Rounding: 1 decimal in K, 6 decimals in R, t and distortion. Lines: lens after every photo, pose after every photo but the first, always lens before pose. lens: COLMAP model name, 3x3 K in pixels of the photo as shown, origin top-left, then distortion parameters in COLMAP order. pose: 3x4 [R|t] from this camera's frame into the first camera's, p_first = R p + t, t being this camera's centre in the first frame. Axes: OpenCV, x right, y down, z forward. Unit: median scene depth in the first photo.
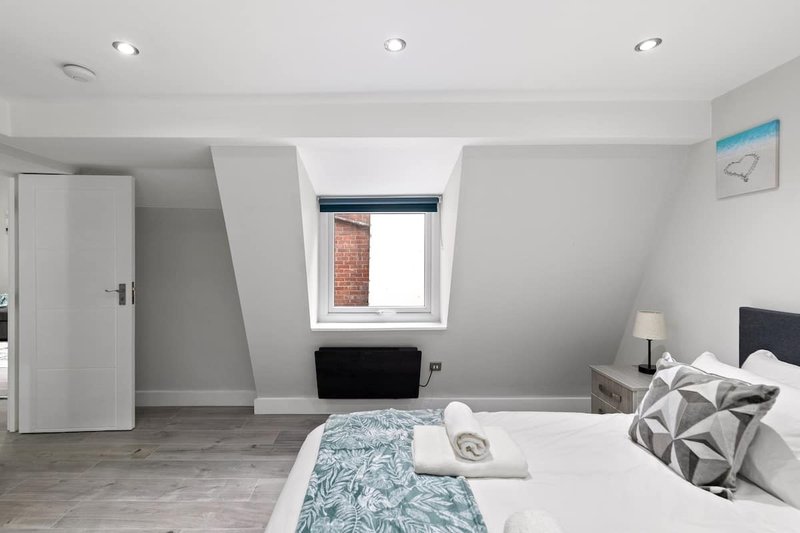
lens RADIAL K [[384.2, 0, 376.5], [0, 384.2, 264.6], [0, 0, 1]] dist [0.002425, 0.000271]
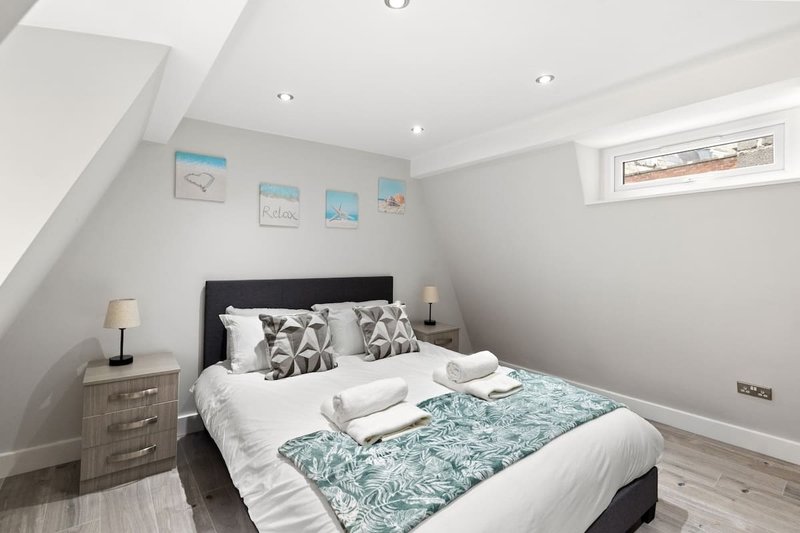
lens RADIAL K [[360.1, 0, 393.8], [0, 360.1, 261.6], [0, 0, 1]] dist [0.003601, 0.000650]
pose [[-0.617167, -0.019044, 0.786602, -0.583744], [-0.003606, 0.999765, 0.021375, 0.008847], [-0.786824, 0.010356, -0.617091, 1.477337]]
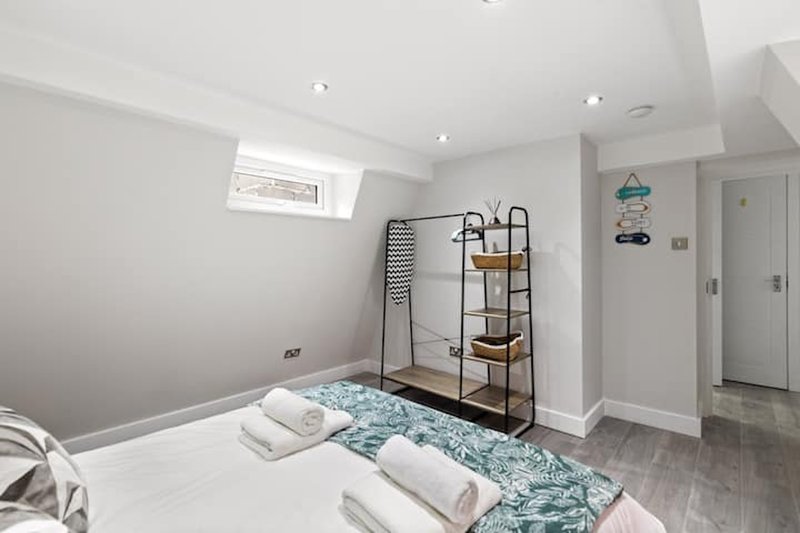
lens RADIAL K [[360.1, 0, 393.8], [0, 360.1, 261.6], [0, 0, 1]] dist [0.003601, 0.000650]
pose [[-0.695570, 0.003213, -0.718451, 0.740329], [-0.006454, 0.999922, 0.010720, -0.013614], [0.718430, 0.012093, -0.695495, 1.356064]]
